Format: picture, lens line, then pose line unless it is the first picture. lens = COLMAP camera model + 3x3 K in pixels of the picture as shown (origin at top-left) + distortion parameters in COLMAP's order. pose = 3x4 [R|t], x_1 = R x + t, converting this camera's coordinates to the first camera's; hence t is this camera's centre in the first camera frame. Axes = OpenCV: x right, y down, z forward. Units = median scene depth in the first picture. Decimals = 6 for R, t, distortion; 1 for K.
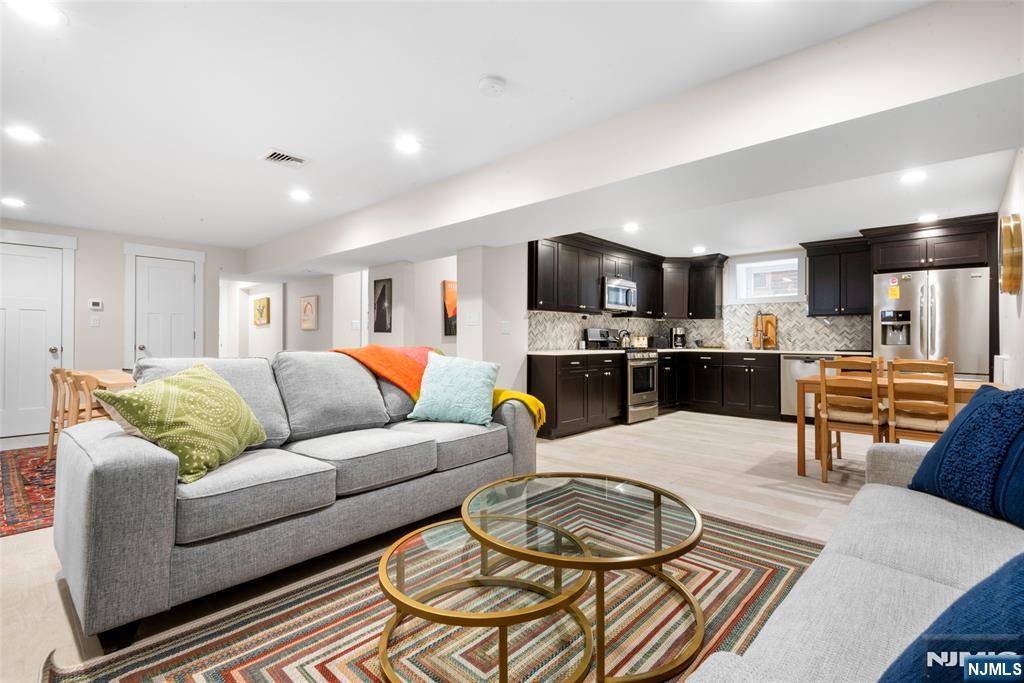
lens RADIAL K [[473.4, 0, 512.0], [0, 473.4, 341.5], [0, 0, 1]] dist [0.053658, -0.035268]
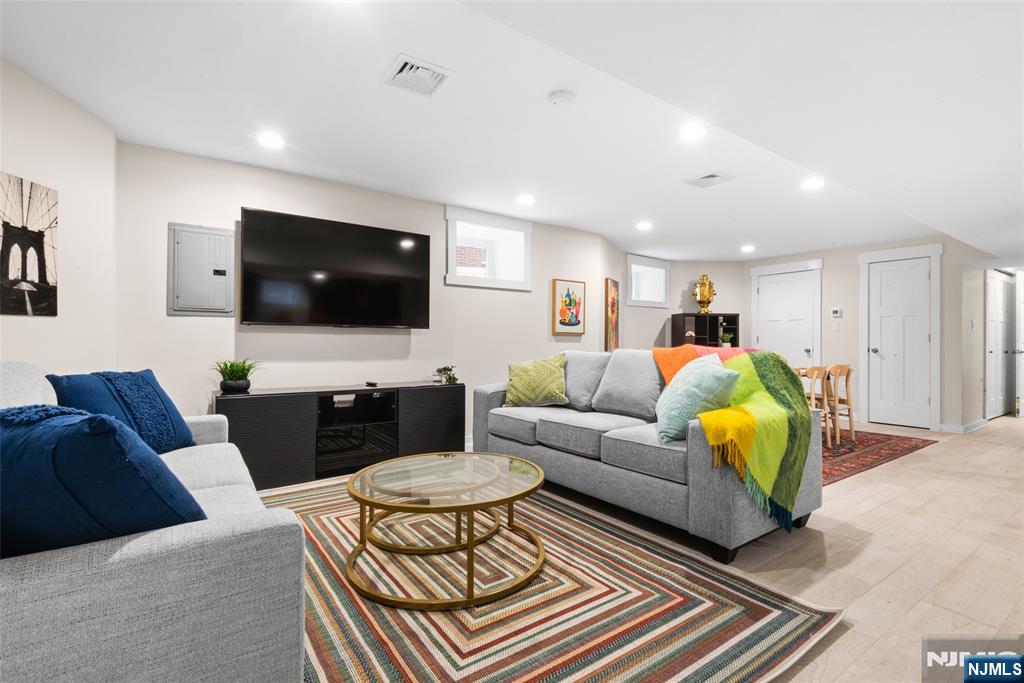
lens RADIAL K [[473.4, 0, 512.0], [0, 473.4, 341.5], [0, 0, 1]] dist [0.053658, -0.035268]
pose [[-0.209991, -0.002873, -0.977699, 0.925079], [-0.009466, 0.999955, -0.000905, 0.004790], [0.977657, 0.009065, -0.210009, 1.010014]]
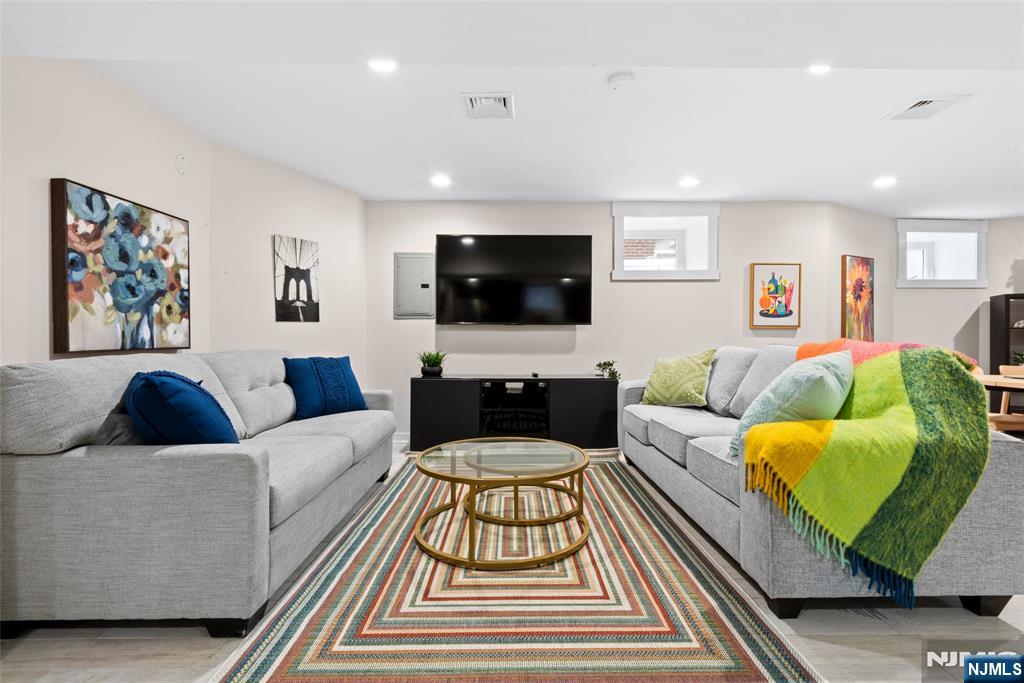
lens RADIAL K [[464.1, 0, 512.0], [0, 464.1, 341.5], [0, 0, 1]] dist [0.012806, -0.000546]
pose [[-0.732947, 0.004657, -0.680269, 0.726269], [-0.004473, 0.999922, 0.011665, 0.004952], [0.680271, 0.011593, -0.732869, 1.419581]]
